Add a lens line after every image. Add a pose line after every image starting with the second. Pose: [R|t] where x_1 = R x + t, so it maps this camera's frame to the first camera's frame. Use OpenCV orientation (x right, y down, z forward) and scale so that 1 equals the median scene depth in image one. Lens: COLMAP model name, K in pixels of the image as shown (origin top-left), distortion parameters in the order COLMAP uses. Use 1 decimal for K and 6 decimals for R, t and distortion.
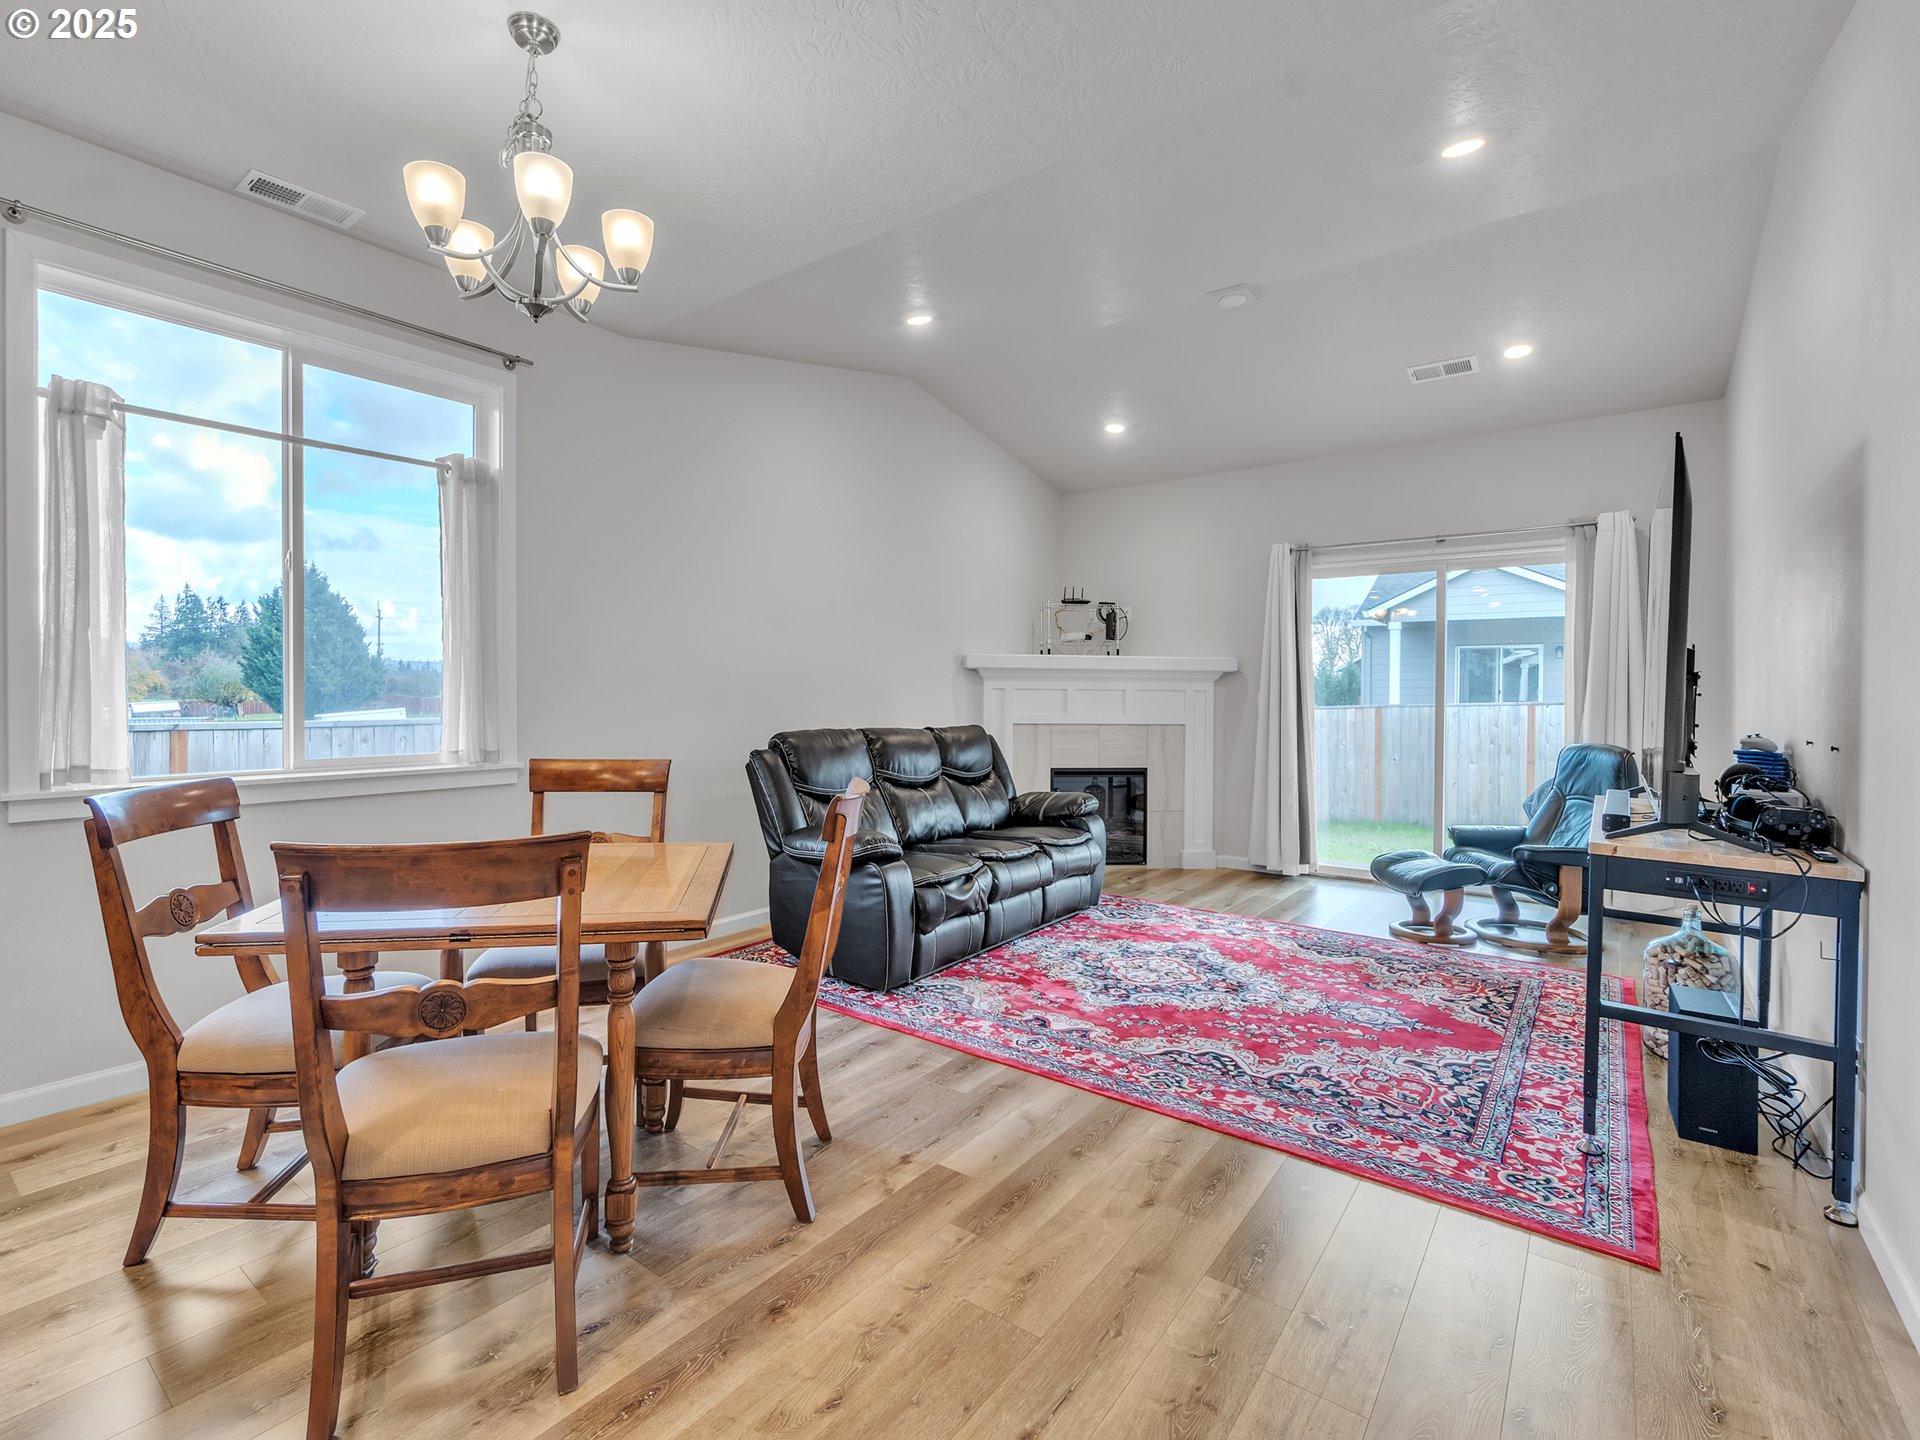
lens RADIAL K [[882.2, 0, 924.2], [0, 882.2, 691.4], [0, 0, 1]] dist [-0.010320, 0.000072]
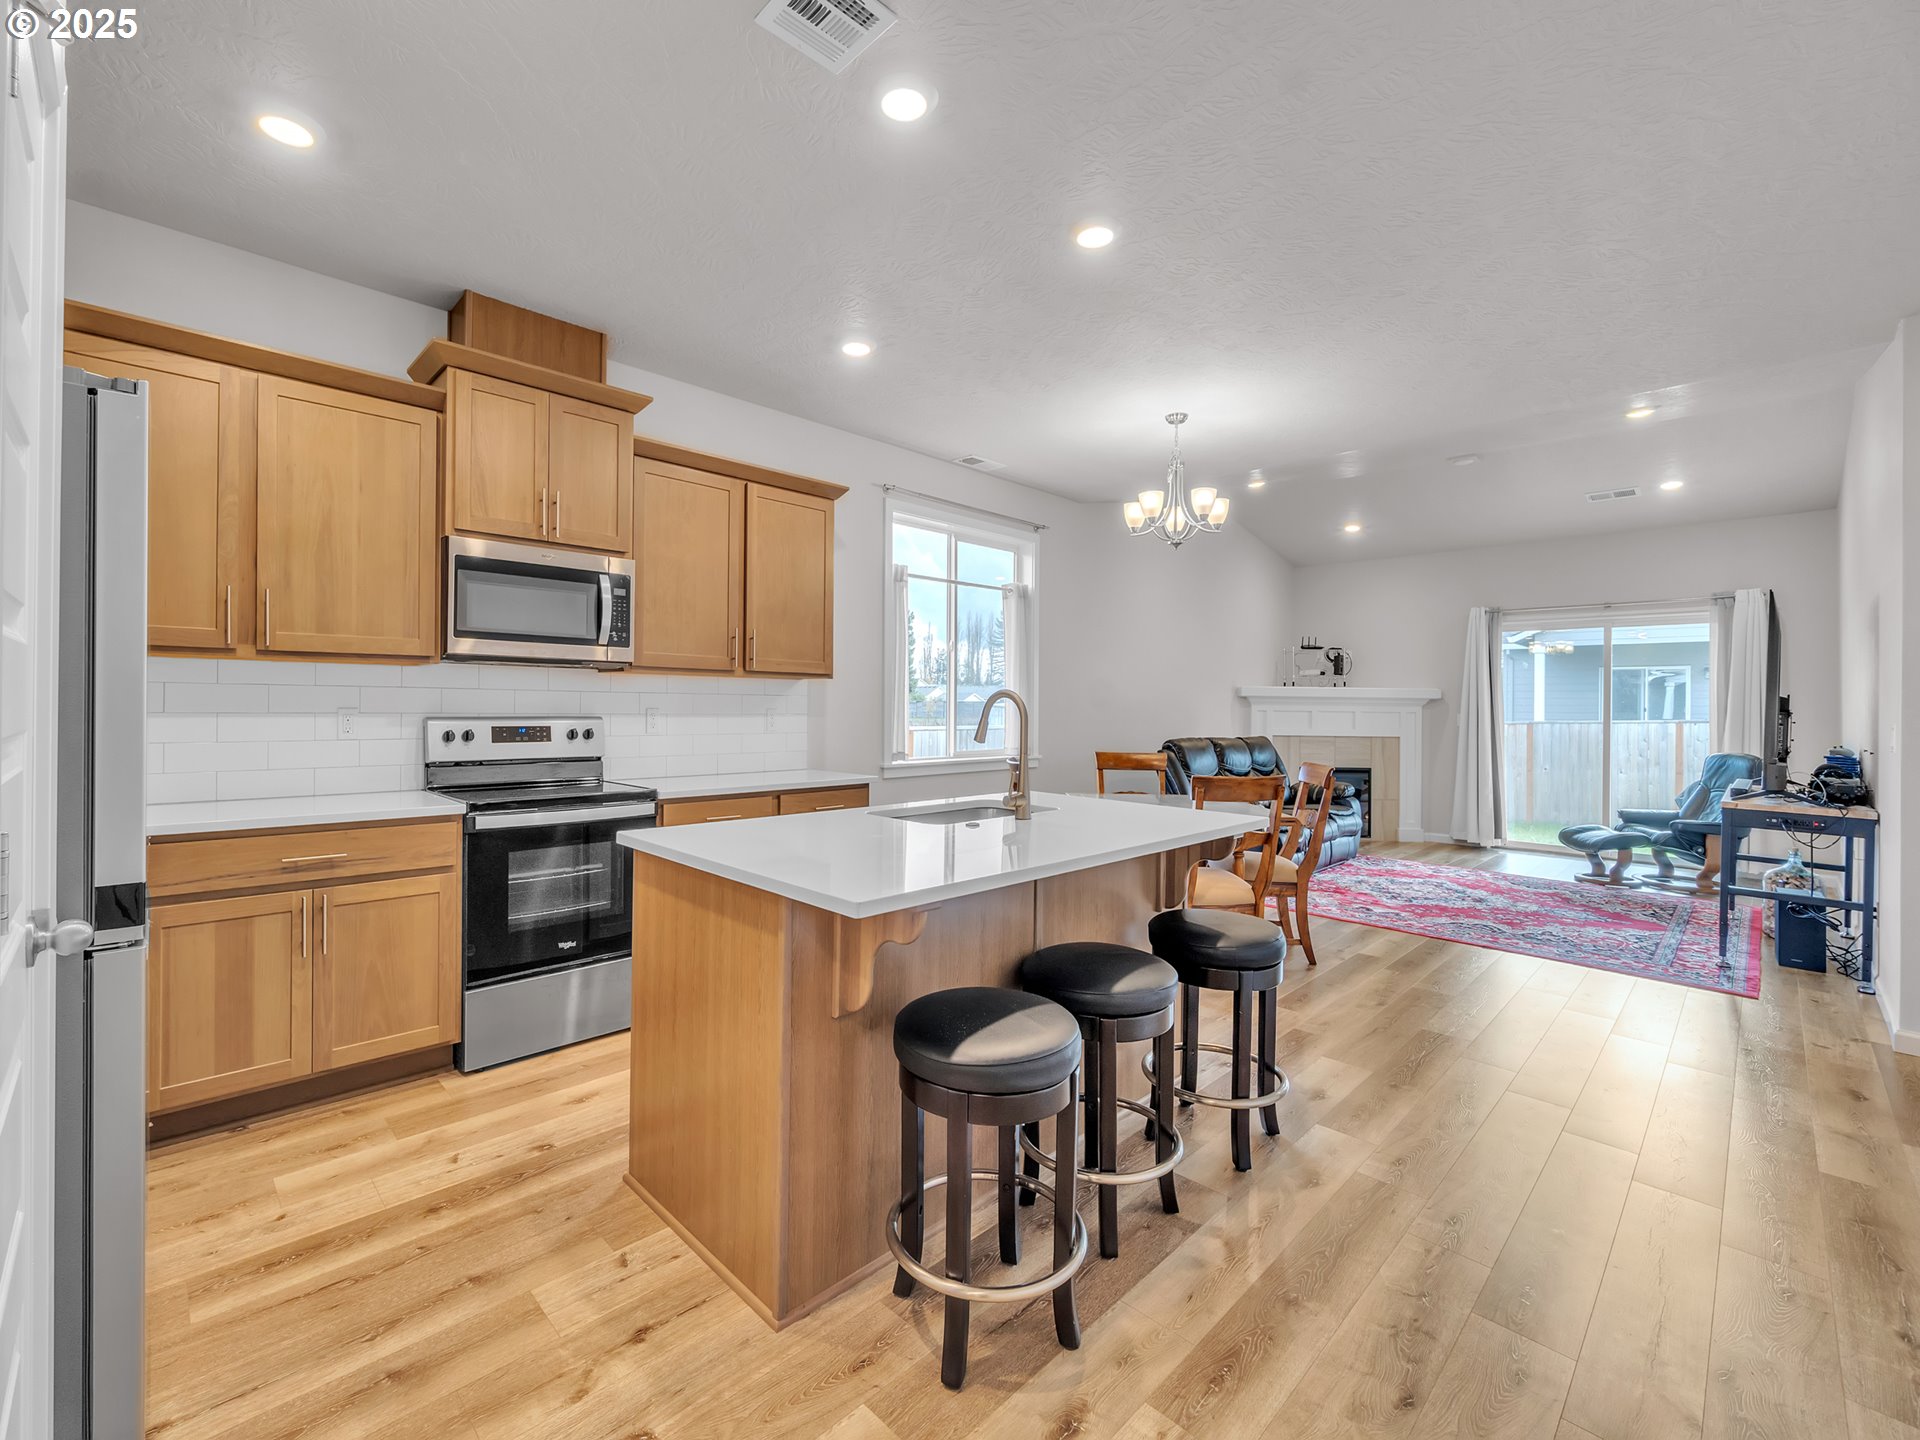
lens RADIAL K [[810.2, 0, 935.5], [0, 810.2, 696.8], [0, 0, 1]] dist [0.001433, 0.000288]
pose [[0.990911, 0.002351, -0.134499, -0.368945], [-0.003575, 0.999954, -0.008858, -0.016742], [0.134472, 0.009258, 0.990874, -0.519423]]
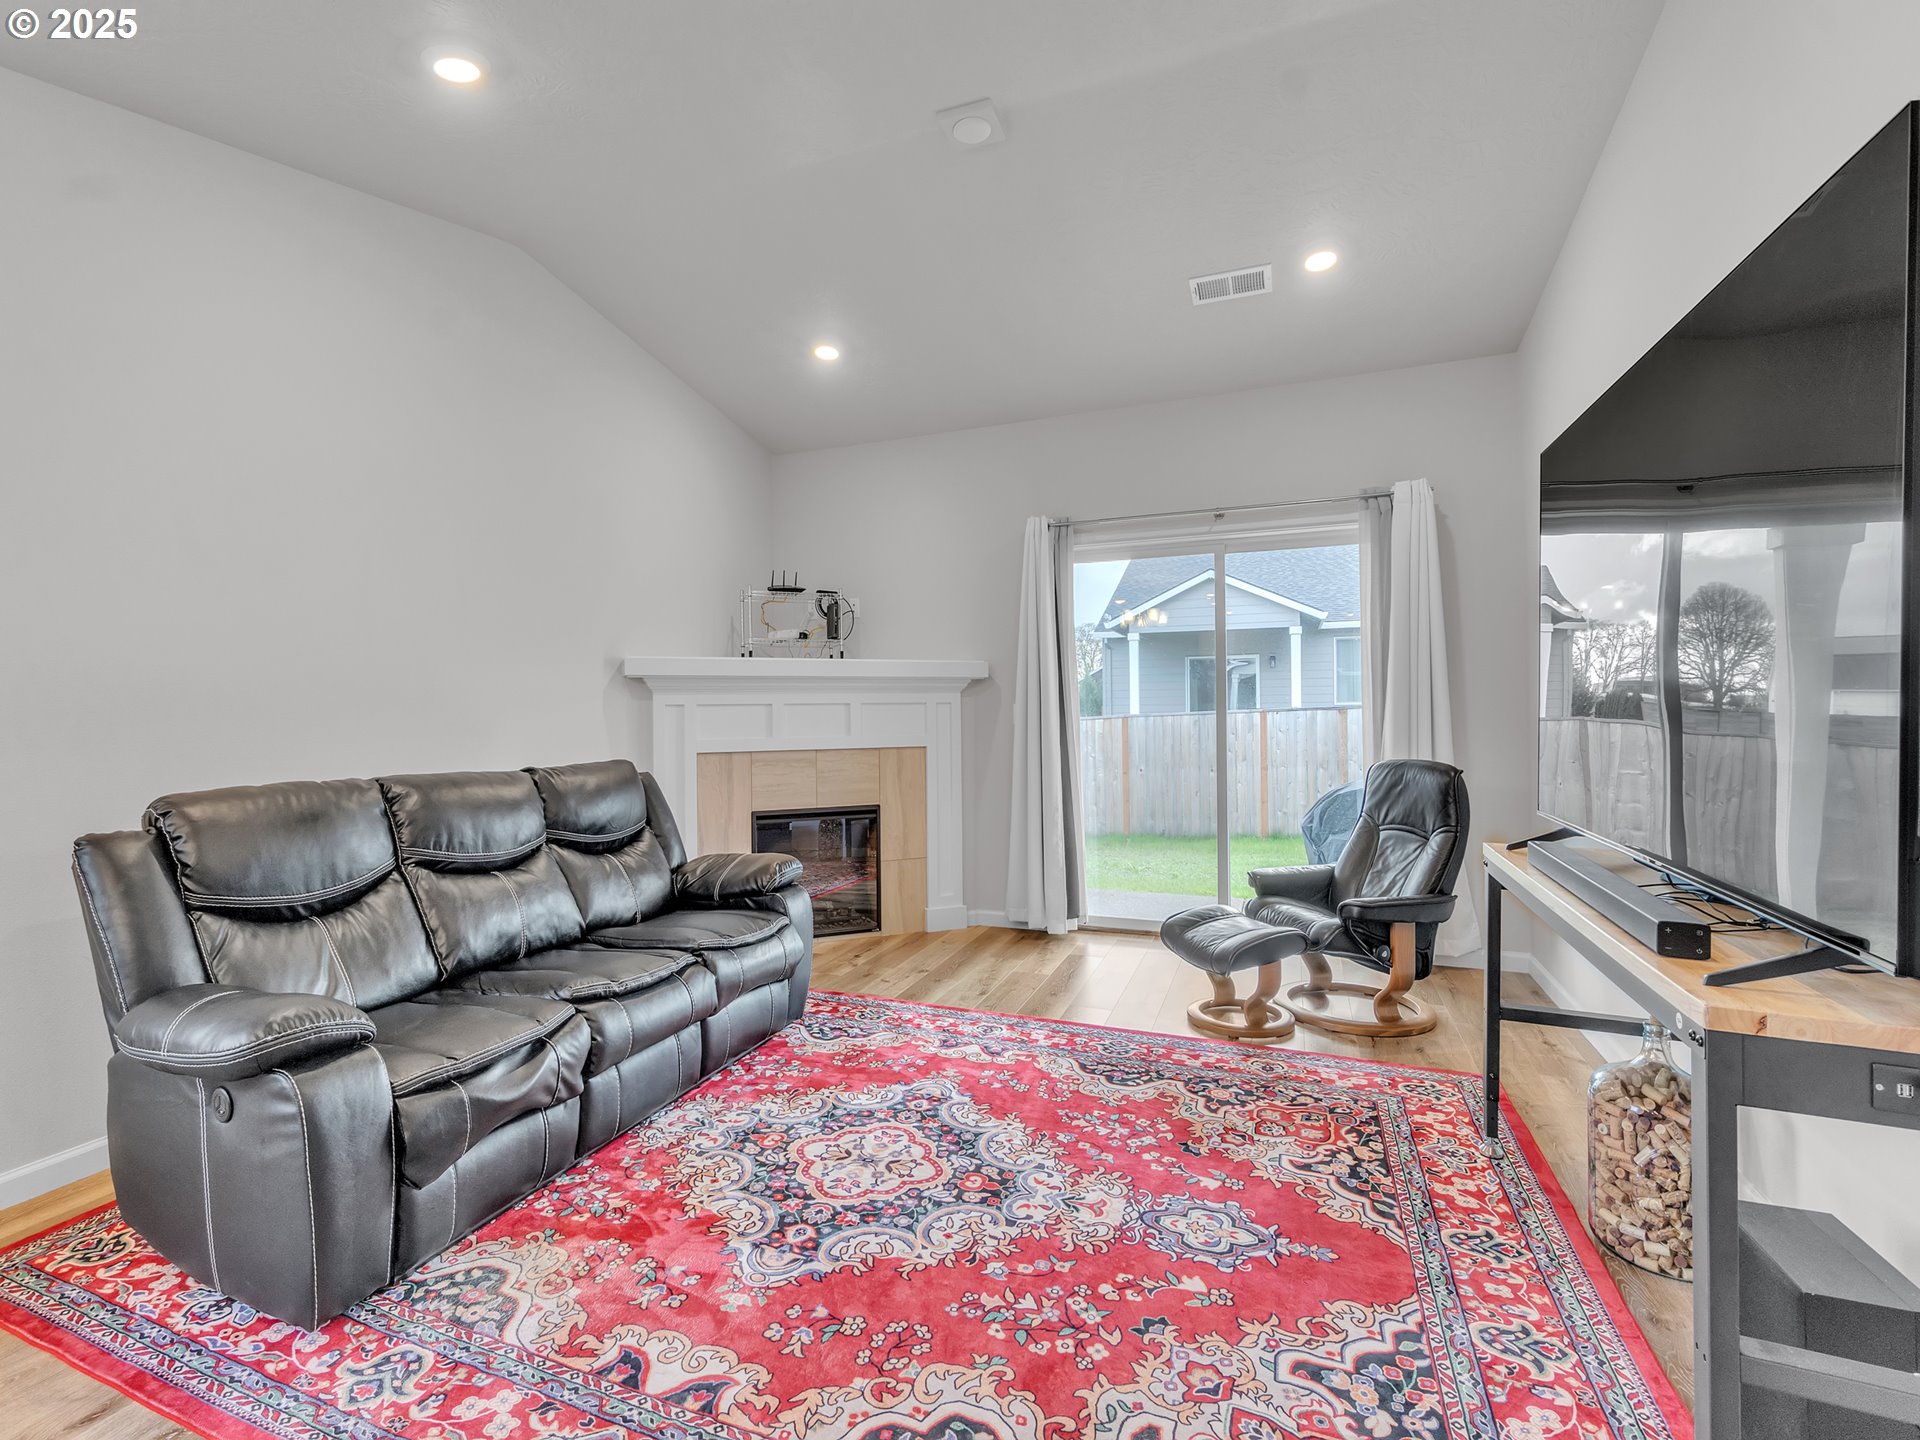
lens RADIAL K [[882.2, 0, 924.2], [0, 882.2, 691.4], [0, 0, 1]] dist [-0.010320, 0.000072]
pose [[0.963965, -0.013404, 0.265692, 0.125566], [0.018242, 0.999710, -0.015748, 0.001364], [-0.265404, 0.020027, 0.963929, 0.354505]]
